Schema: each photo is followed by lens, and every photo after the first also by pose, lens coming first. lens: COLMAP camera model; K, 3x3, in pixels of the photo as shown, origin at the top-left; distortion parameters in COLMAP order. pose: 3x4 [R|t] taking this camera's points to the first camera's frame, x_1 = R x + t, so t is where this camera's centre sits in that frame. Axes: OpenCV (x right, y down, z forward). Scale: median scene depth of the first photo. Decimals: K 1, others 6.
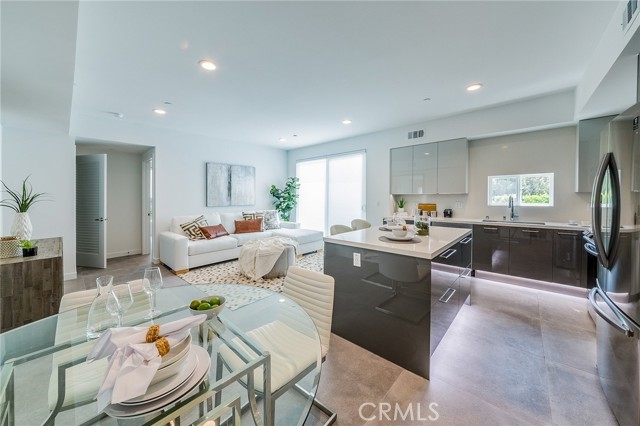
lens RADIAL K [[226.1, 0, 319.2], [0, 226.1, 199.5], [0, 0, 1]] dist [0.000259, 0.000026]
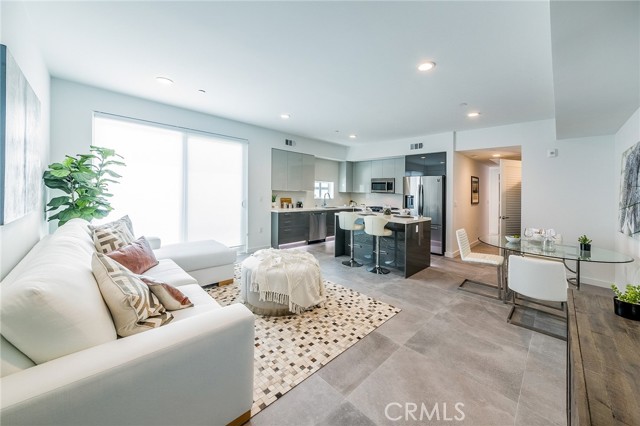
lens RADIAL K [[231.5, 0, 320.3], [0, 231.5, 191.2], [0, 0, 1]] dist [0.000194, 0.000008]
pose [[0.064202, 0.007806, 0.997906, -0.829861], [-0.015057, 0.999863, -0.006852, -0.014887], [-0.997823, -0.014586, 0.064311, 0.748676]]
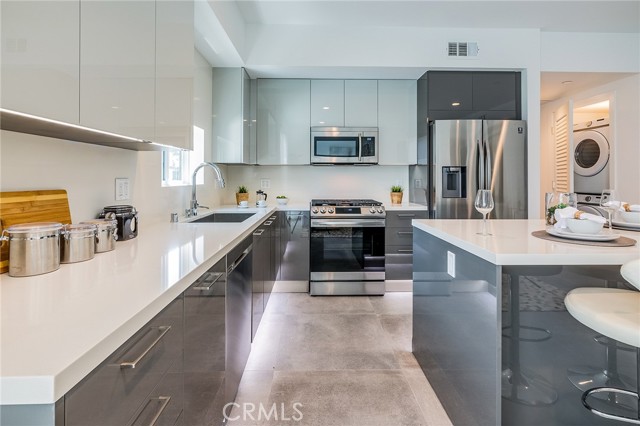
lens RADIAL K [[309.3, 0, 318.6], [0, 309.3, 173.8], [0, 0, 1]] dist [-0.003858, -0.000769]
pose [[-0.682878, 0.016149, 0.730354, 0.160209], [0.012846, 0.999867, -0.010097, 0.011779], [-0.730420, 0.002487, -0.682994, 1.027224]]
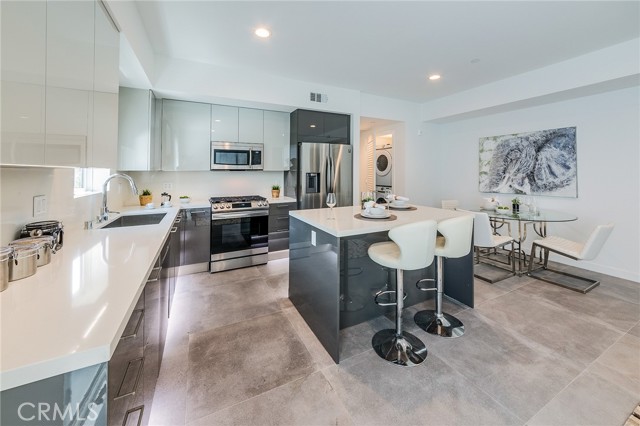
lens RADIAL K [[240.7, 0, 318.6], [0, 240.7, 170.1], [0, 0, 1]] dist [0.000107, 0.000045]
pose [[-0.932652, 0.007669, 0.360697, 0.139082], [0.009073, 0.999956, 0.002199, -0.019840], [-0.360664, 0.005323, -0.932680, 1.106454]]
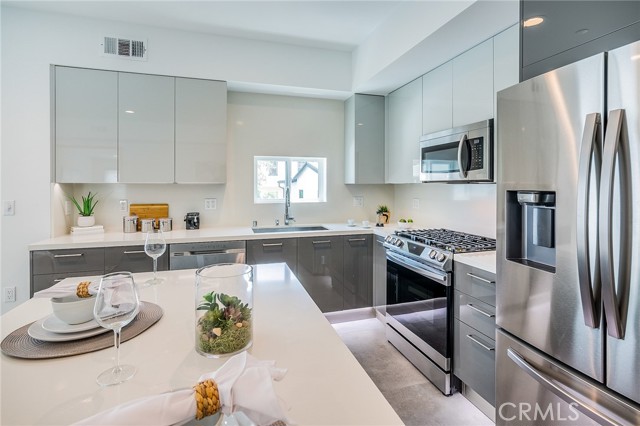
lens RADIAL K [[307.7, 0, 321.5], [0, 307.7, 189.5], [0, 0, 1]] dist [-0.000240, -0.000128]
pose [[0.517654, -0.002114, 0.855587, 0.113008], [0.006734, 0.999976, -0.001603, -0.008121], [-0.855563, 0.006591, 0.517656, 0.365886]]
